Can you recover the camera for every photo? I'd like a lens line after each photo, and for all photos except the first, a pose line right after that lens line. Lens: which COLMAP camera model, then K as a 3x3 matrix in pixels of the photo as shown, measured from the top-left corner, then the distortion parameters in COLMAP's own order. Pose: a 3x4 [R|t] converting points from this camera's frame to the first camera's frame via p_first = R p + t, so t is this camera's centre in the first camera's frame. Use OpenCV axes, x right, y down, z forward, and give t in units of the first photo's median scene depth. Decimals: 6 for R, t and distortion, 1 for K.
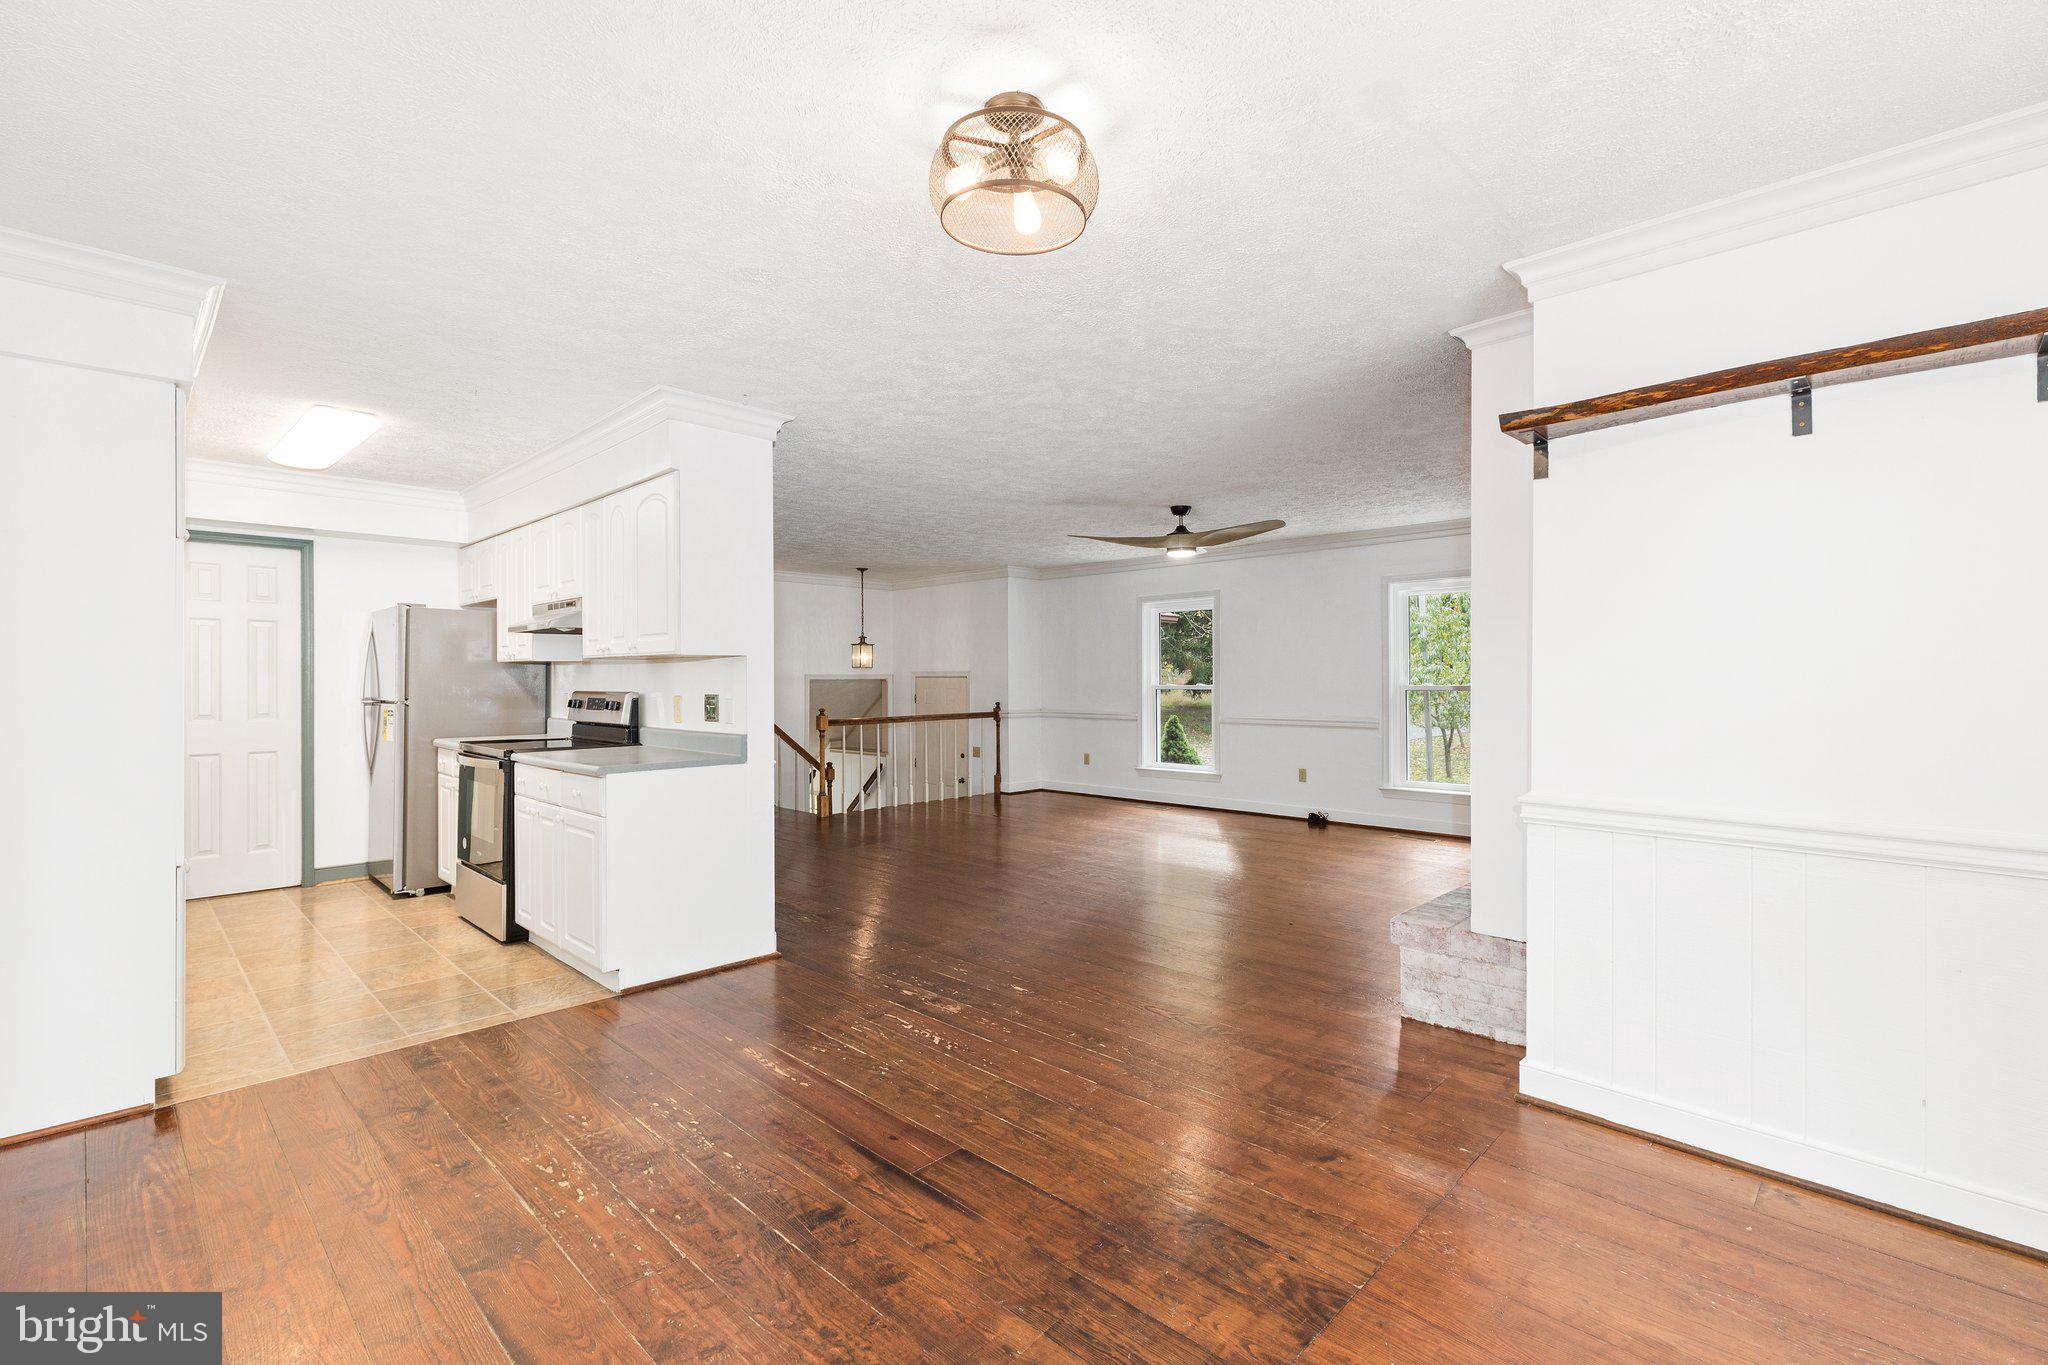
lens RADIAL K [[911.3, 0, 1033.0], [0, 911.3, 678.8], [0, 0, 1]] dist [-0.000027, 0.001345]
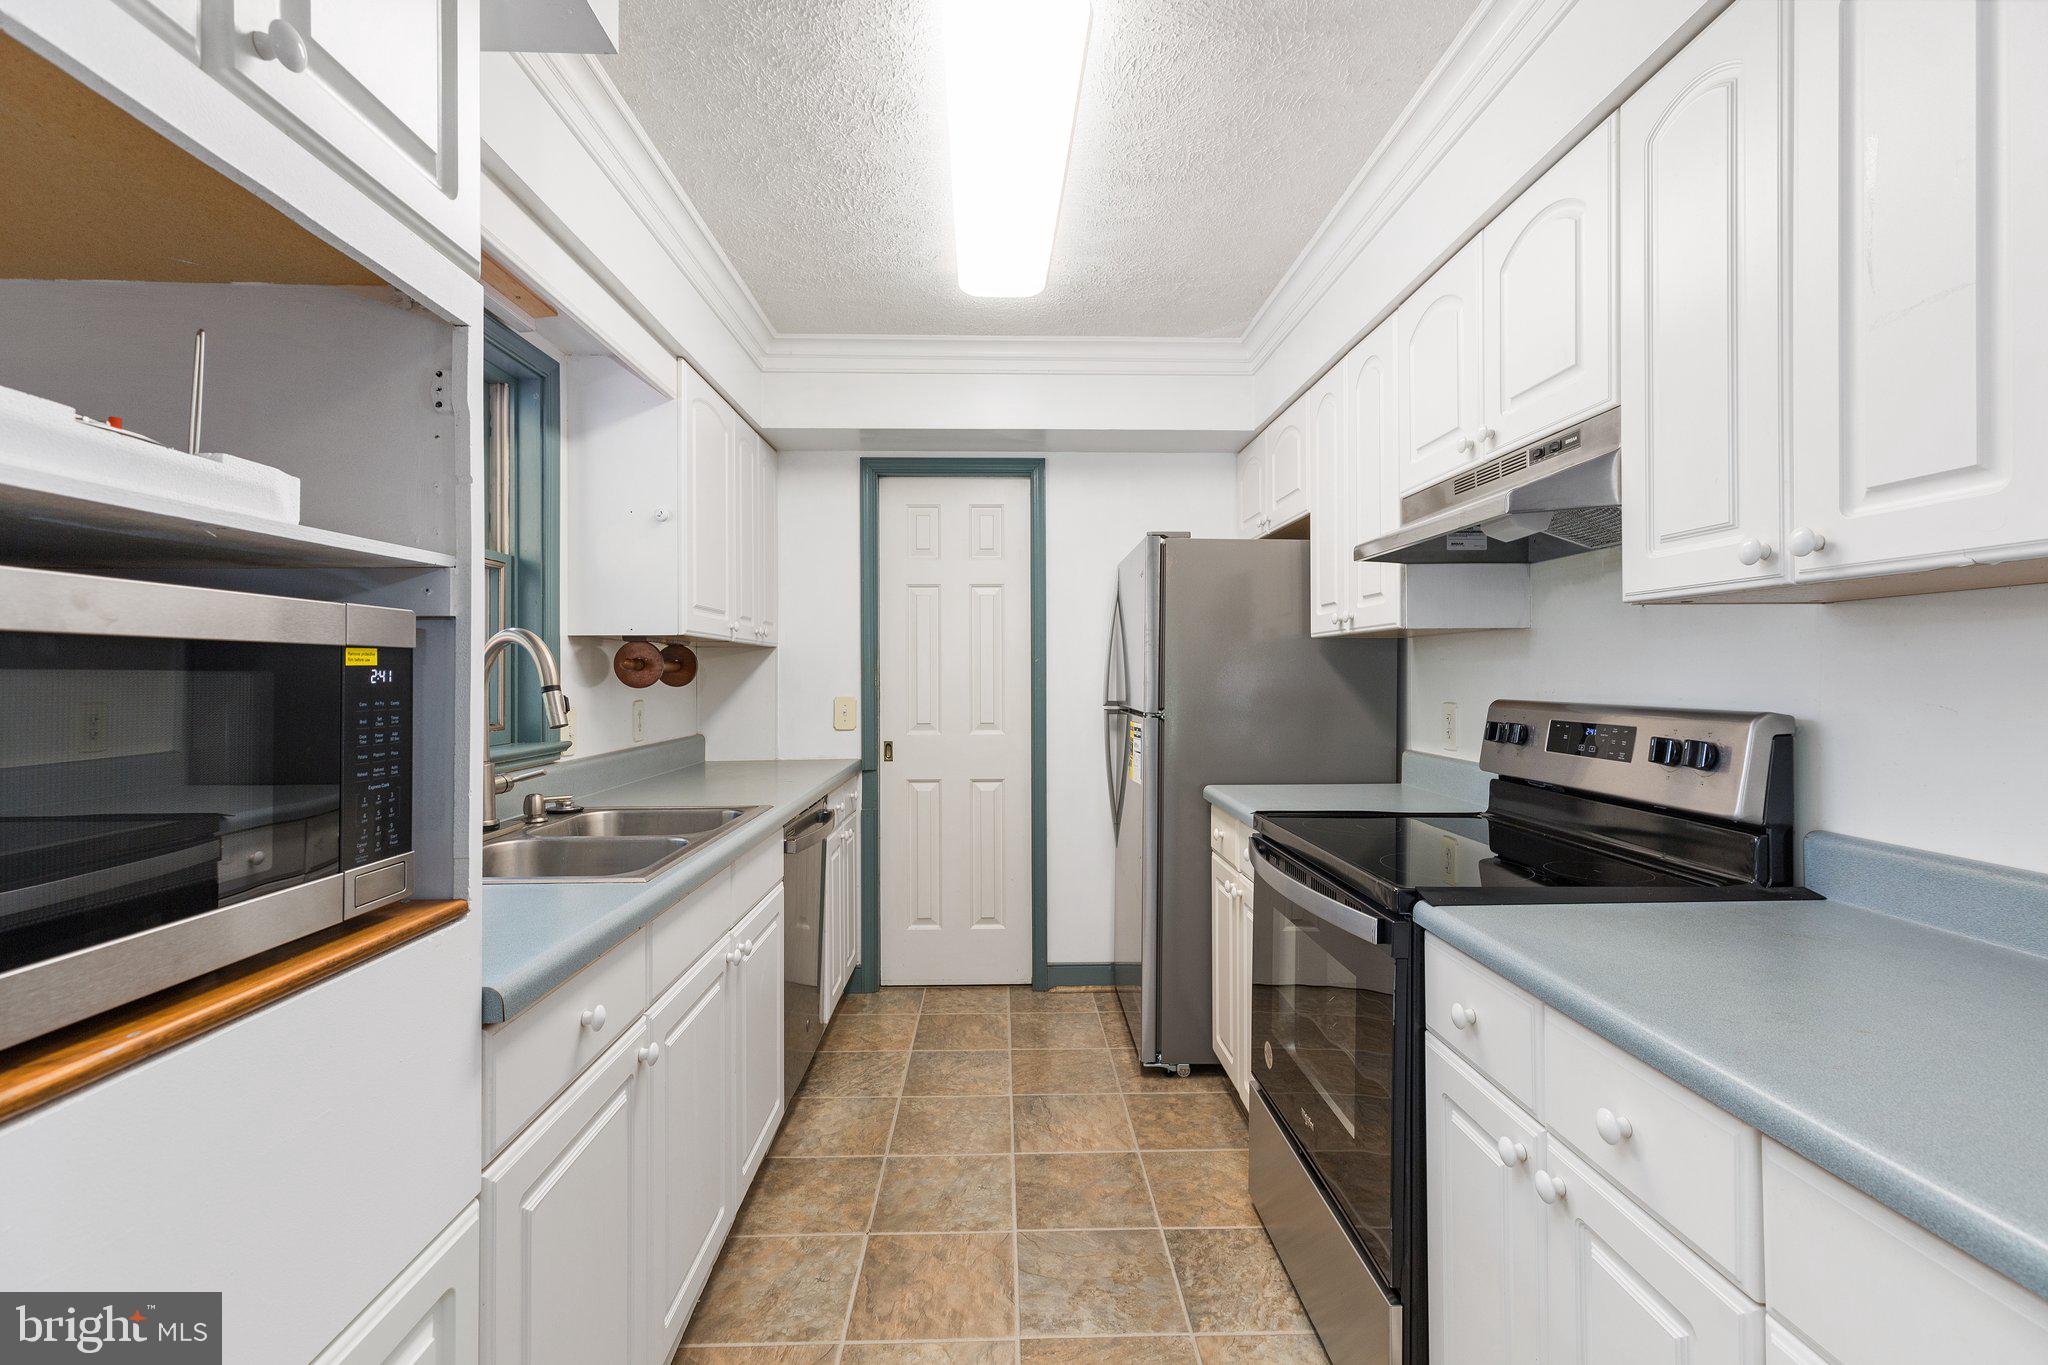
lens RADIAL K [[911.3, 0, 1033.0], [0, 911.3, 678.8], [0, 0, 1]] dist [-0.000027, 0.001345]
pose [[0.724781, 0.003658, -0.688970, -0.365645], [0.004878, 0.999934, 0.010442, -0.001146], [0.688963, -0.010929, 0.724715, 0.549832]]
